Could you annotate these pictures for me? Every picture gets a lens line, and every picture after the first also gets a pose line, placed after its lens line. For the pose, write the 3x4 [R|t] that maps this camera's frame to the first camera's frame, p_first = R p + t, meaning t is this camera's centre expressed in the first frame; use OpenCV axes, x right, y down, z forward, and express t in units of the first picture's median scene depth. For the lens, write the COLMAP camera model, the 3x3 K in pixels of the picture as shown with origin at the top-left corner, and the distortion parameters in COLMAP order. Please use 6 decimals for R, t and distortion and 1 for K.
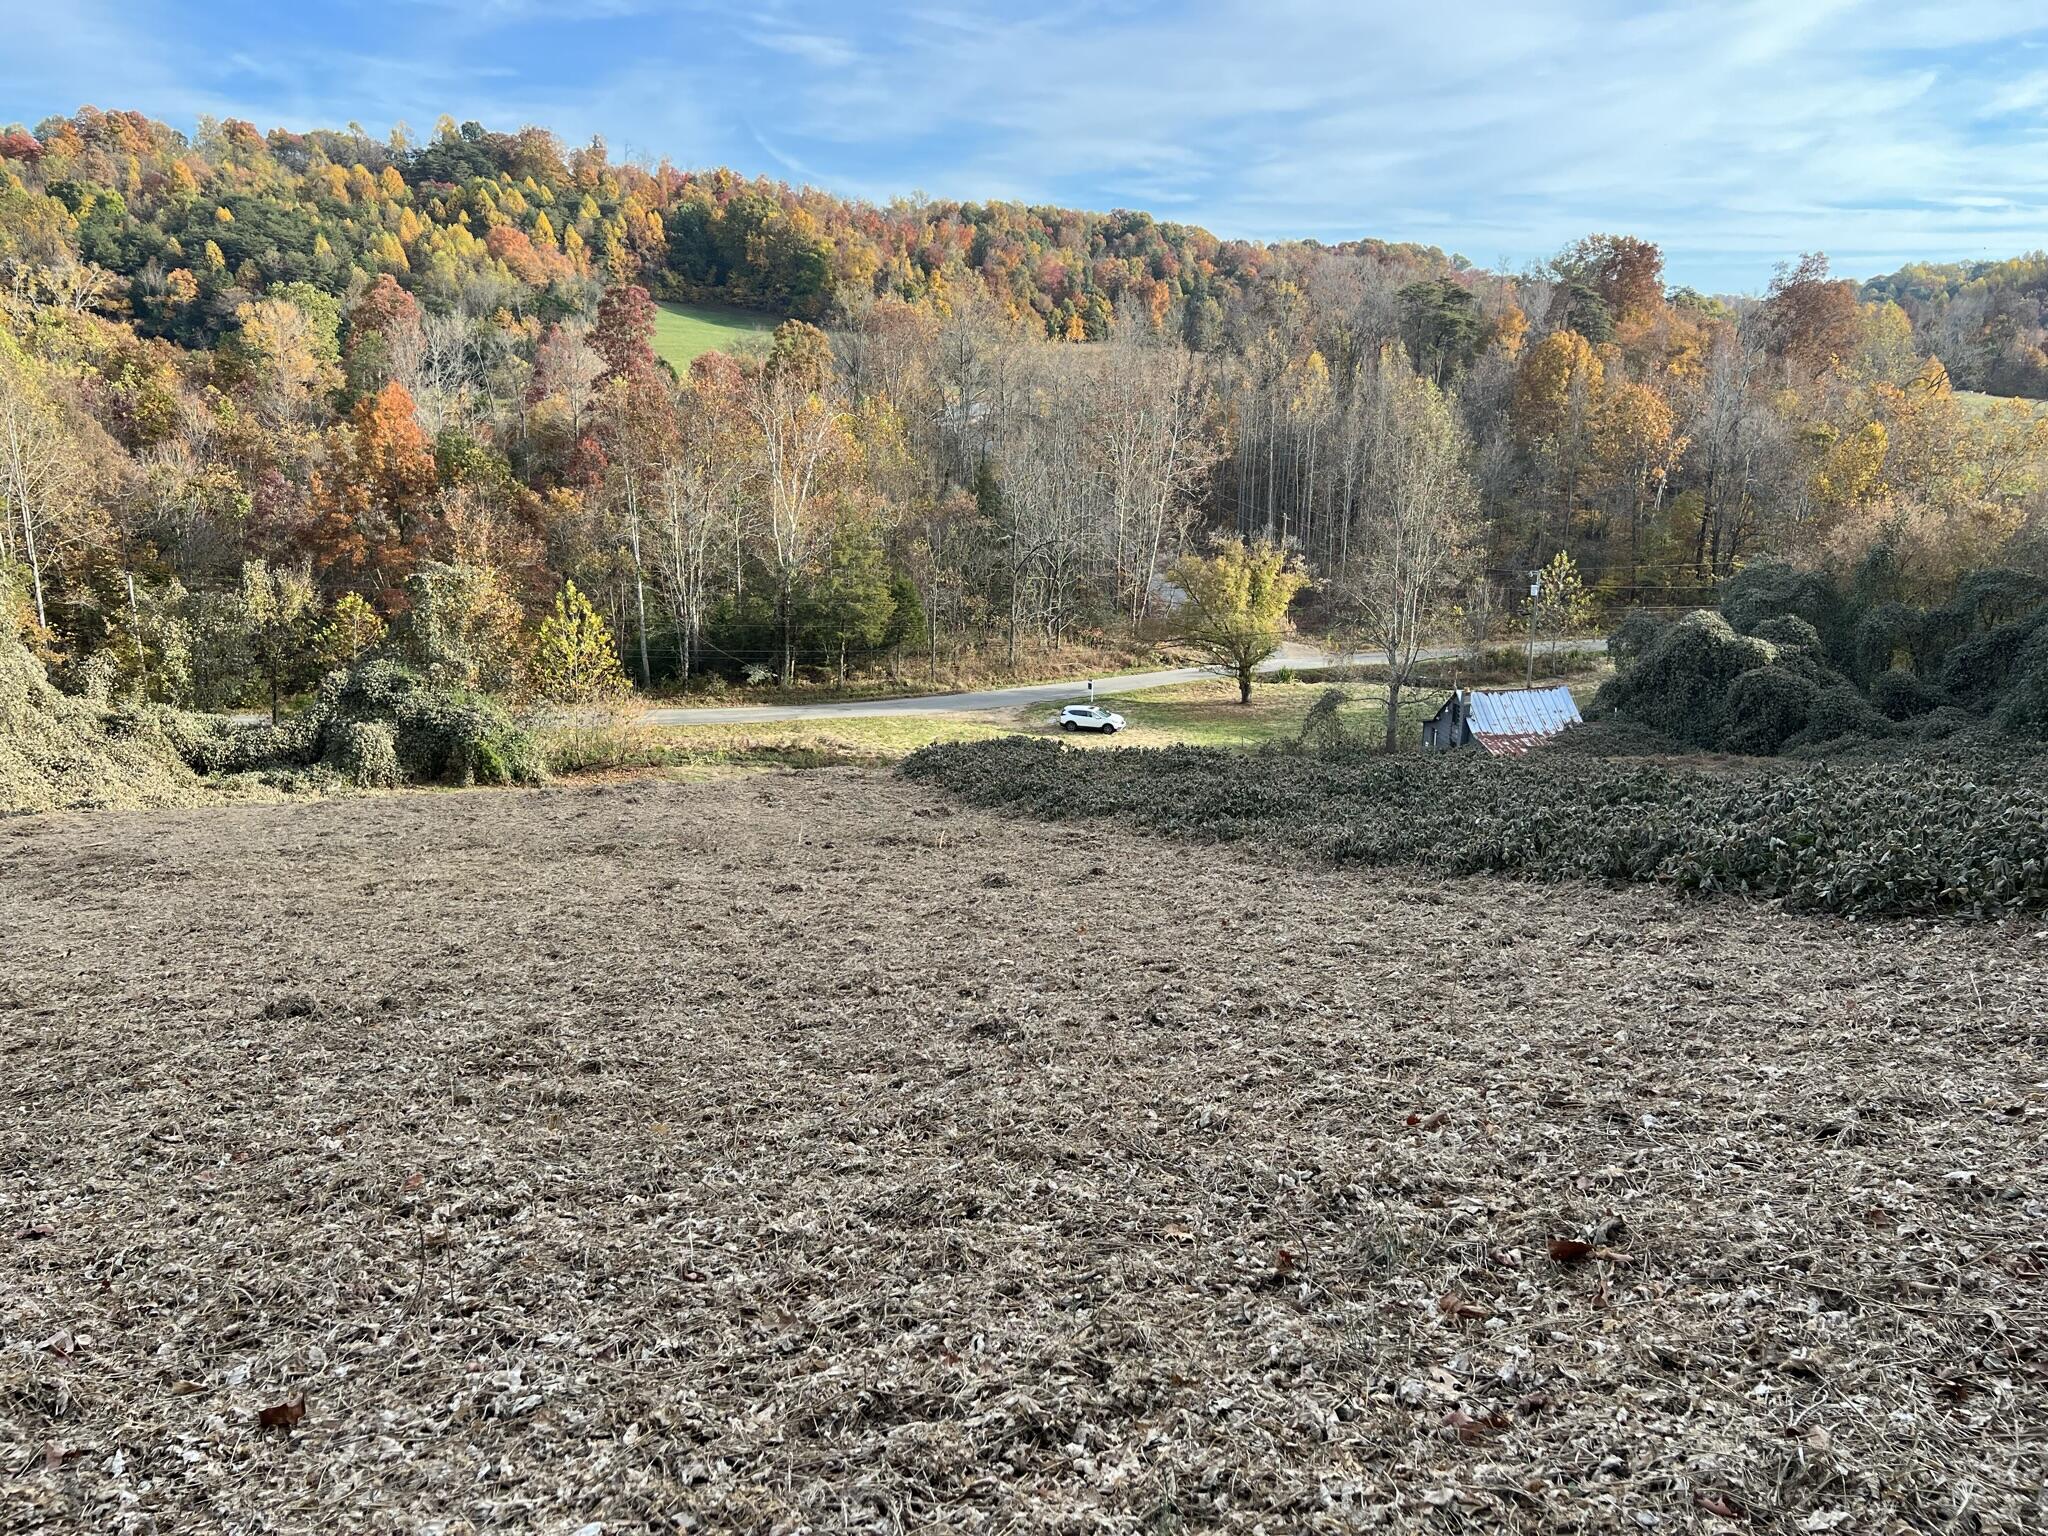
lens RADIAL K [[1571.0, 0, 1025.3], [0, 1571.0, 756.5], [0, 0, 1]] dist [0.062766, -0.076081]
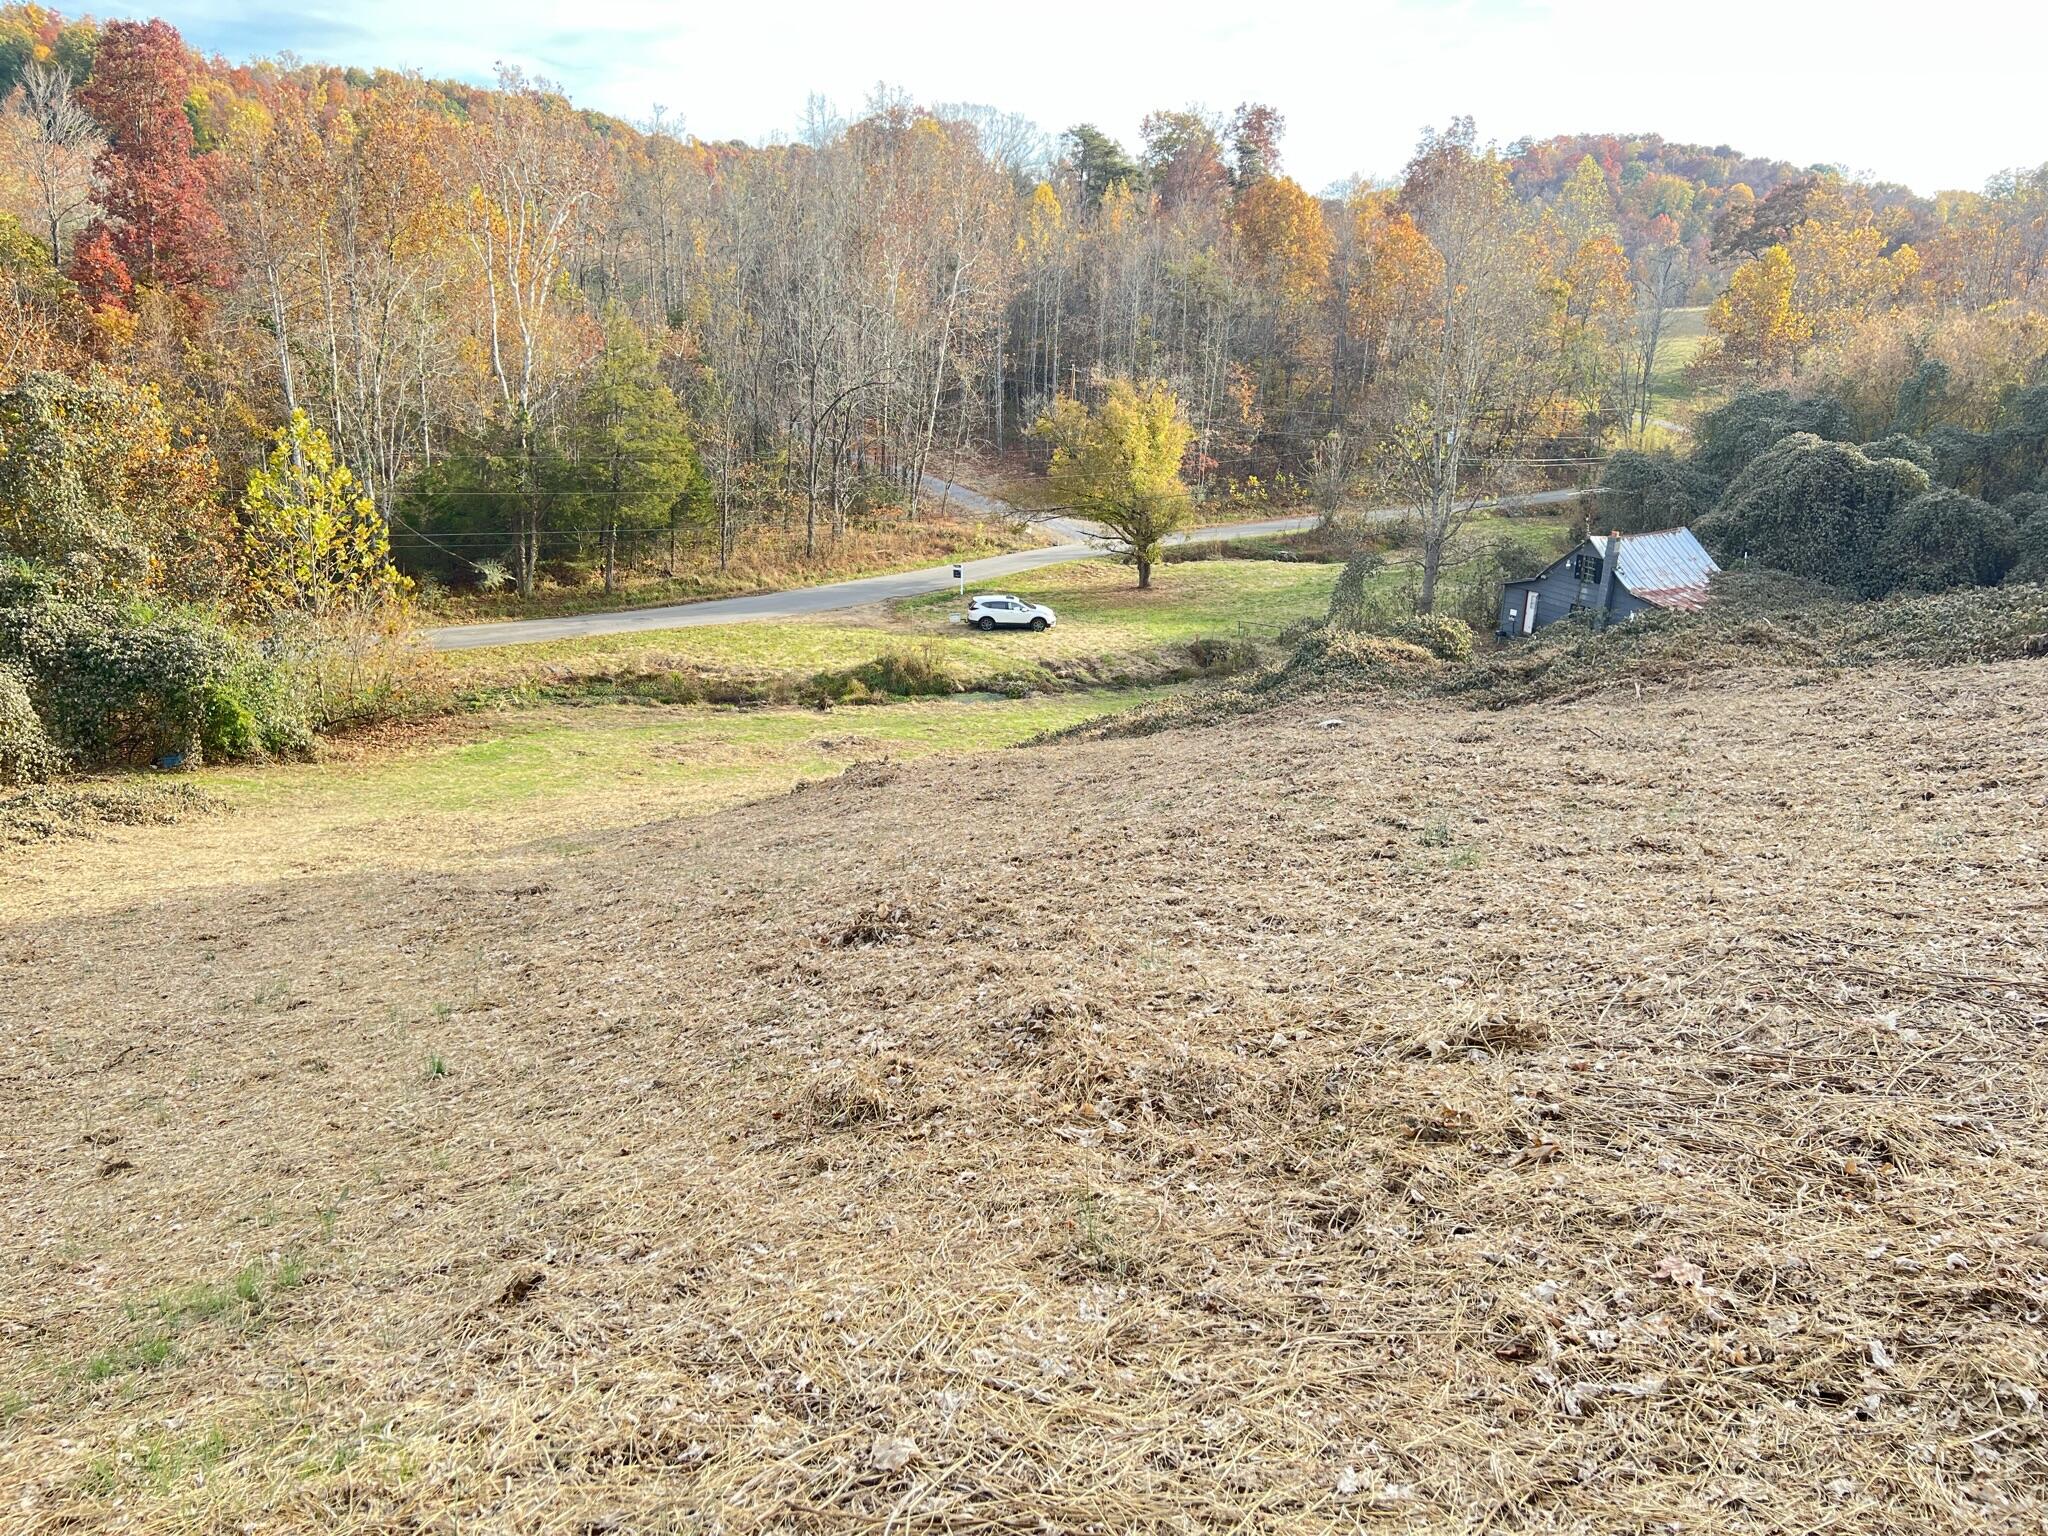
lens RADIAL K [[1588.9, 0, 1007.9], [0, 1588.9, 763.4], [0, 0, 1]] dist [0.073773, -0.106955]
pose [[0.929519, -0.082421, 0.359445, -0.214393], [0.064749, 0.996038, 0.060952, 0.000933], [-0.363044, -0.033383, 0.931174, 0.273928]]
